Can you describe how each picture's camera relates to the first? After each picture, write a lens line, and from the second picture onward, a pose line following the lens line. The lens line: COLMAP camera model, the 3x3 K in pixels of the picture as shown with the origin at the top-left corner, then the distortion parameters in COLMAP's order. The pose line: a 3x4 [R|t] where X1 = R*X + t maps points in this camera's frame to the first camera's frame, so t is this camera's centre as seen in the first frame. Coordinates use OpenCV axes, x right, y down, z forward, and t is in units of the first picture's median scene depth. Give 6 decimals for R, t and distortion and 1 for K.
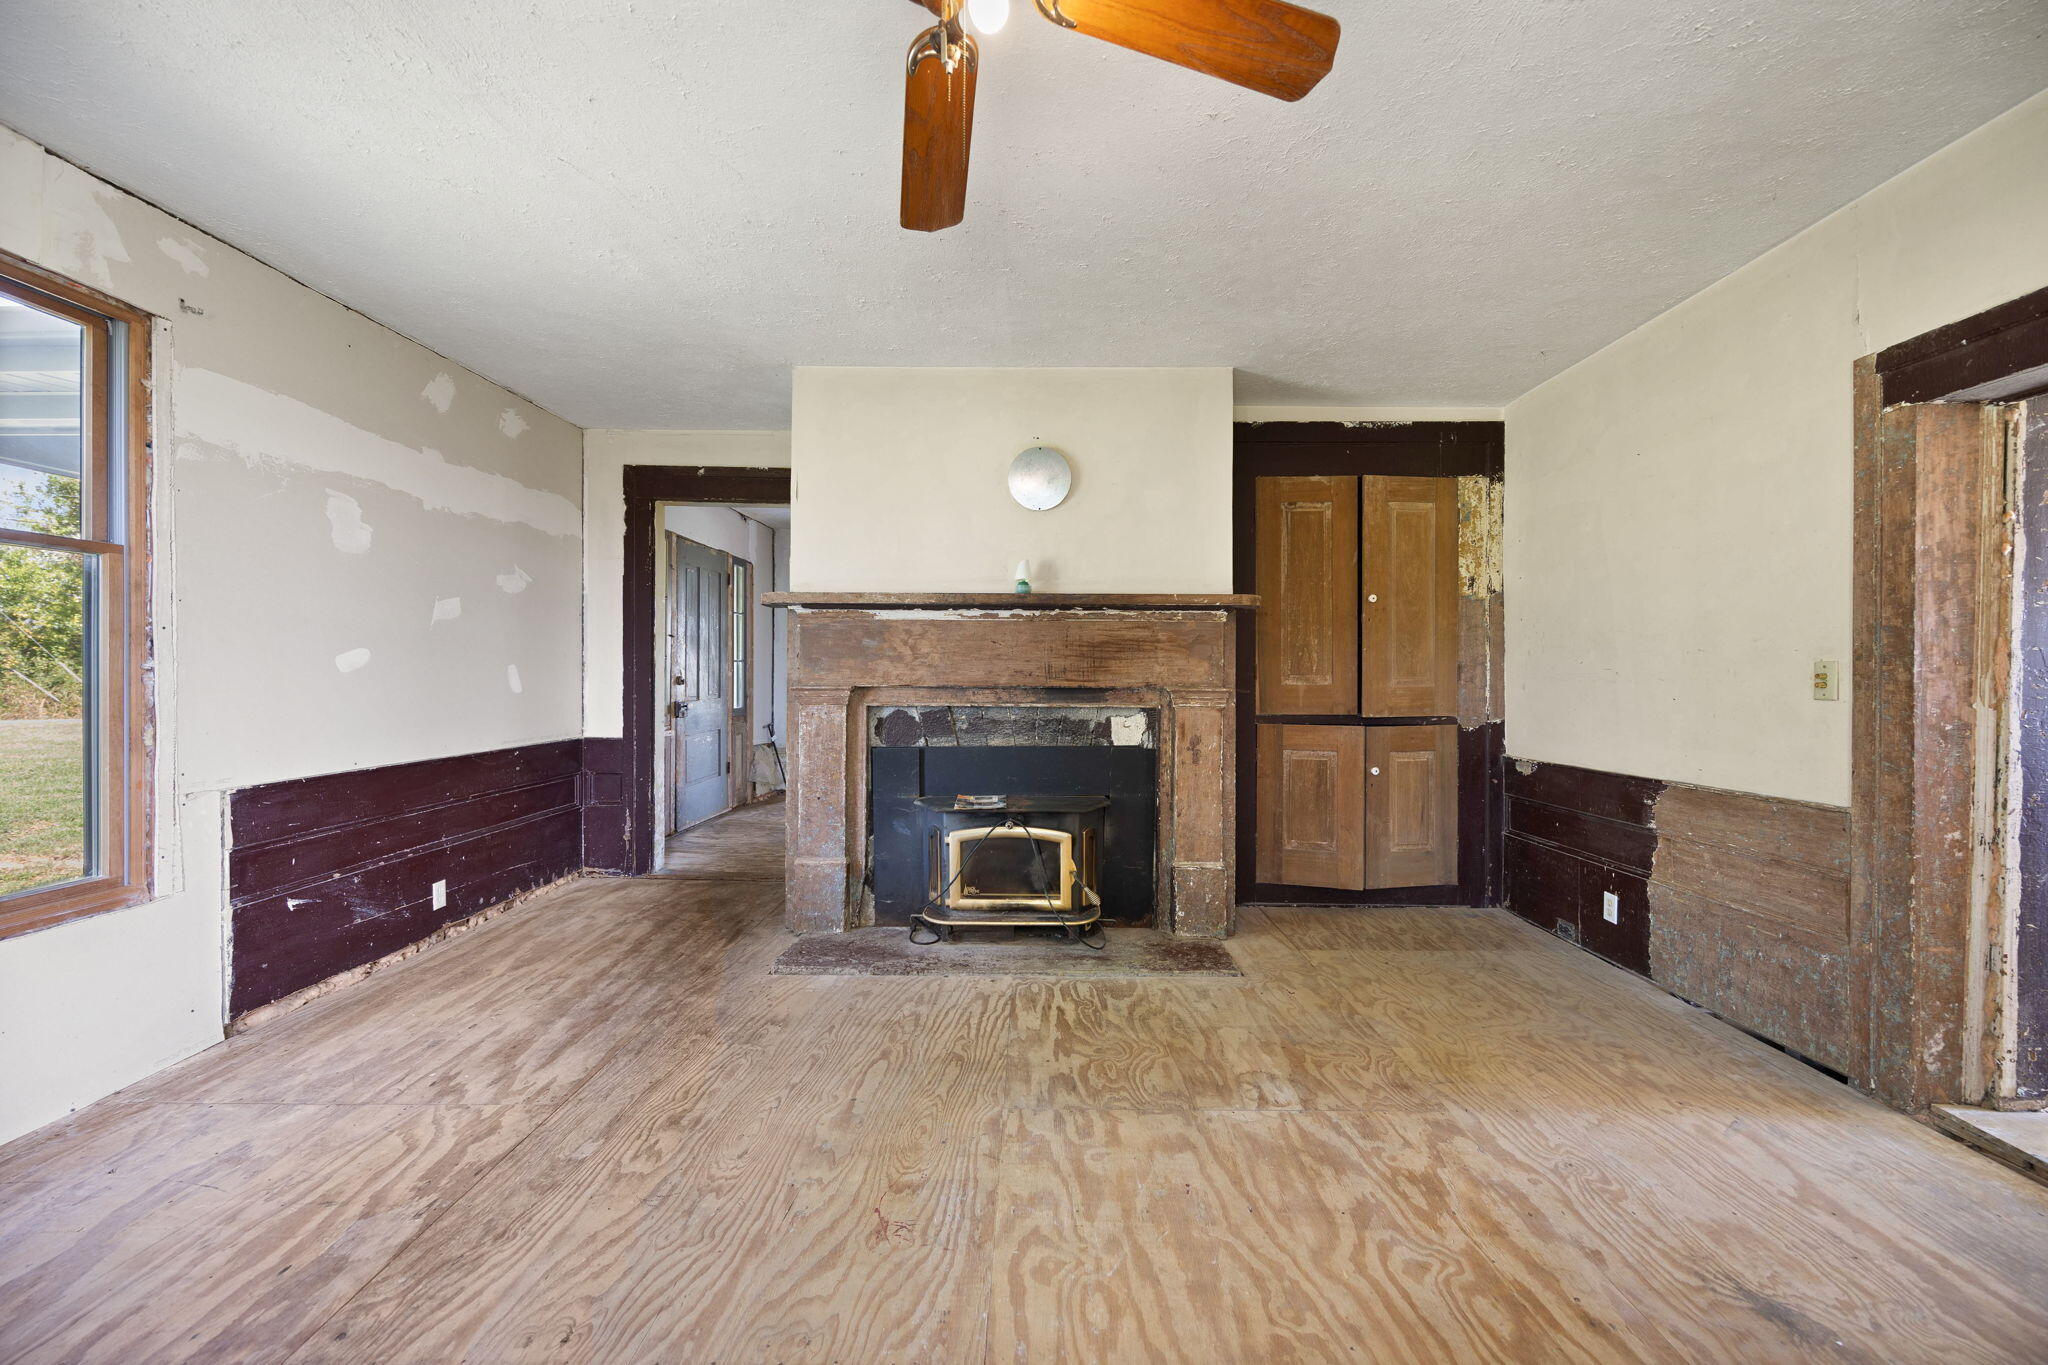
lens RADIAL K [[788.6, 0, 1022.3], [0, 788.6, 671.9], [0, 0, 1]] dist [-0.003544, -0.000305]
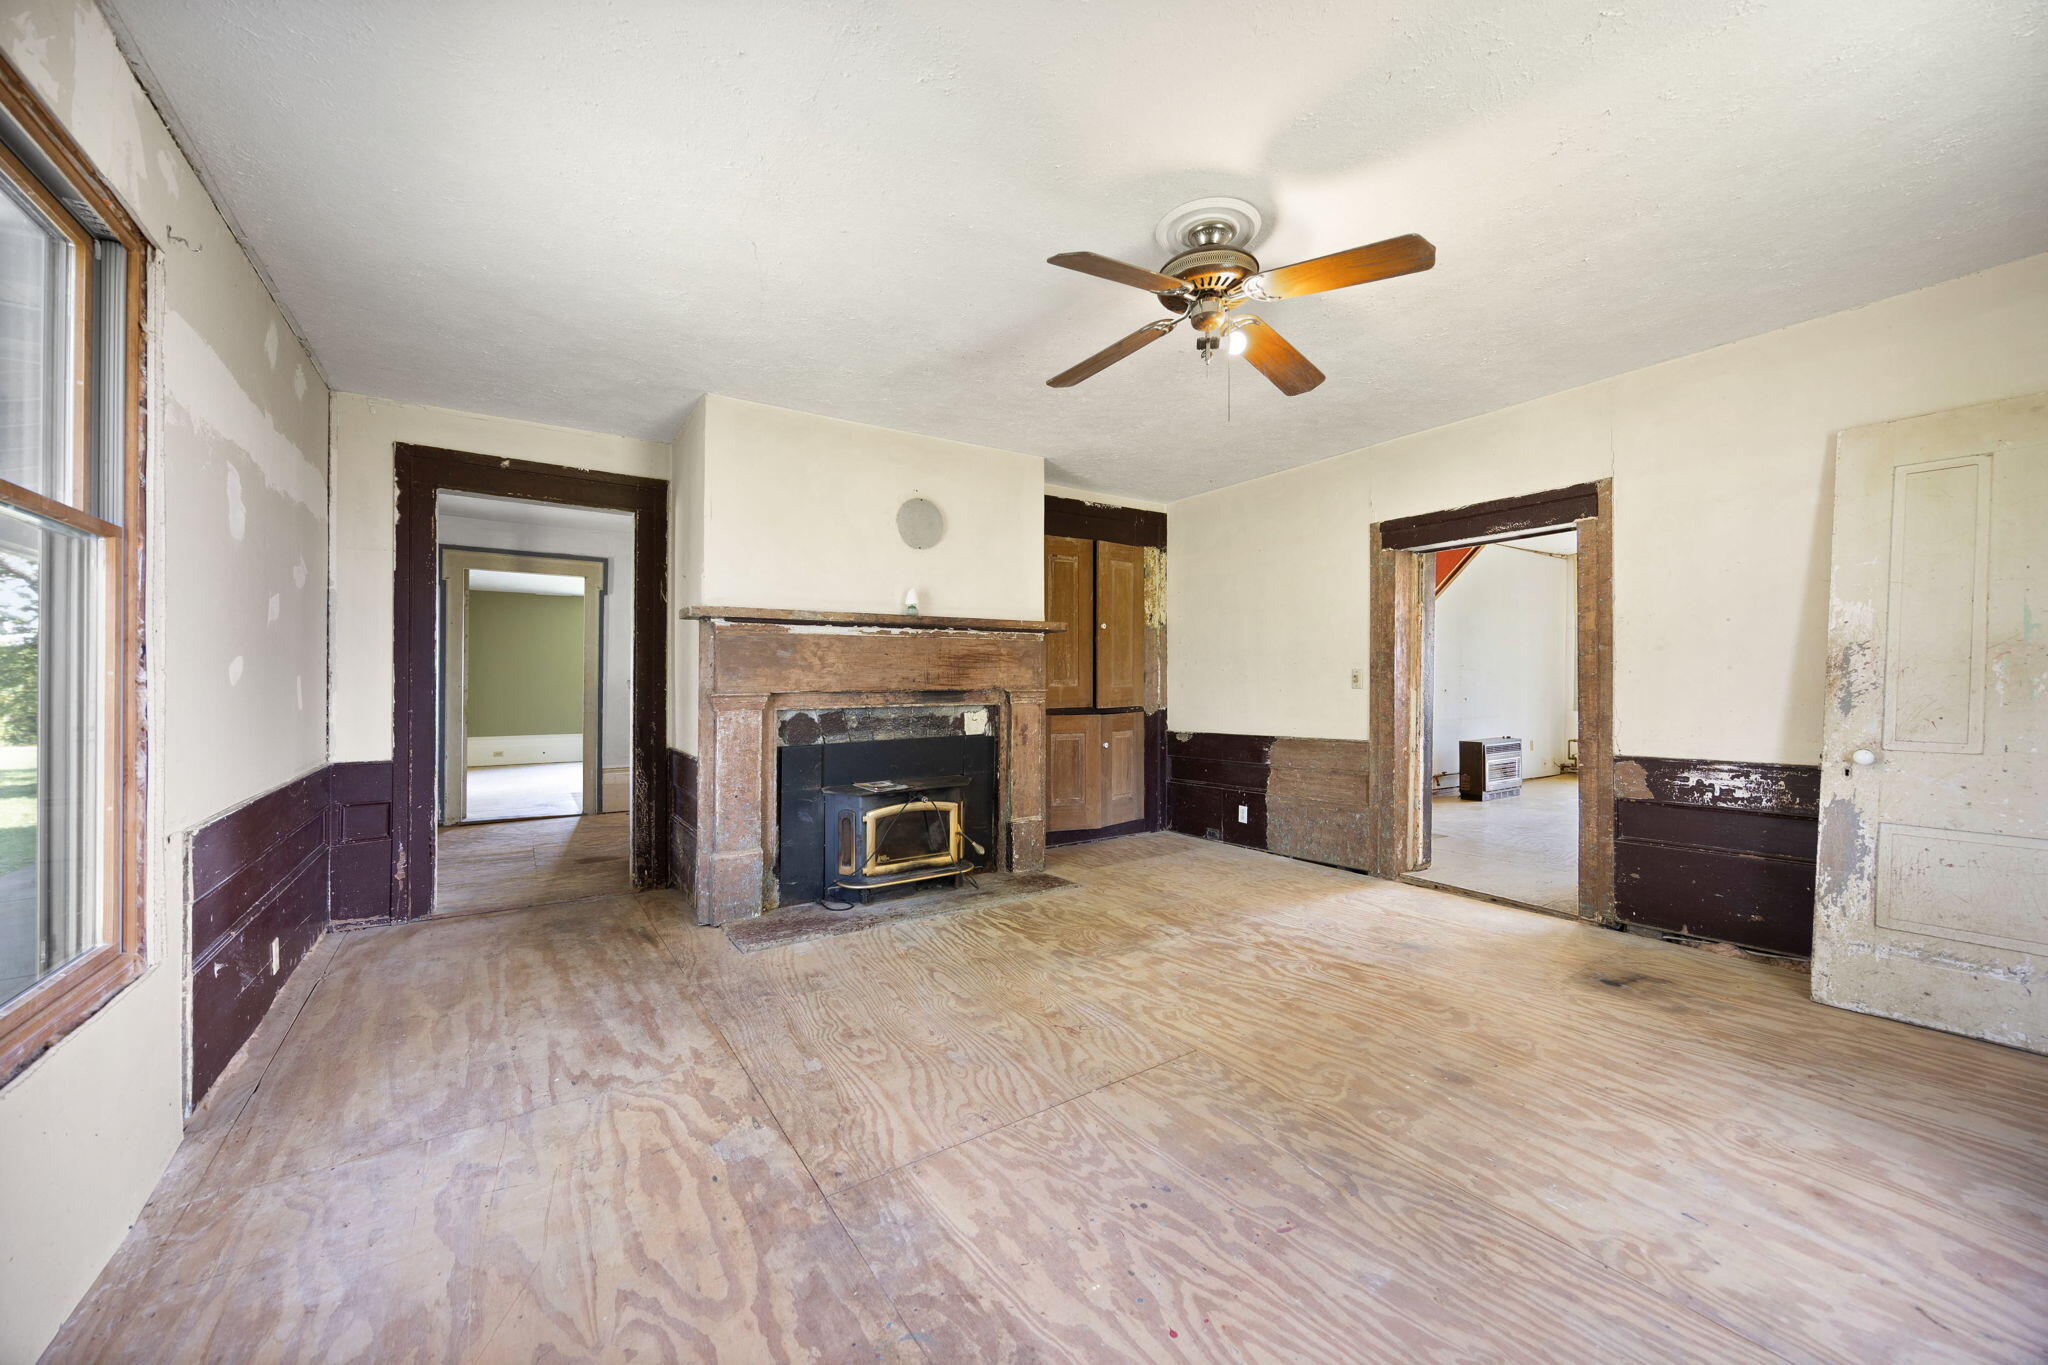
lens RADIAL K [[788.6, 0, 1021.0], [0, 788.6, 684.2], [0, 0, 1]] dist [-0.003544, -0.000305]
pose [[0.821992, -0.012330, 0.569366, -0.641453], [0.009529, 0.999923, 0.007897, 0.000752], [-0.569419, -0.001066, 0.822047, -0.133232]]
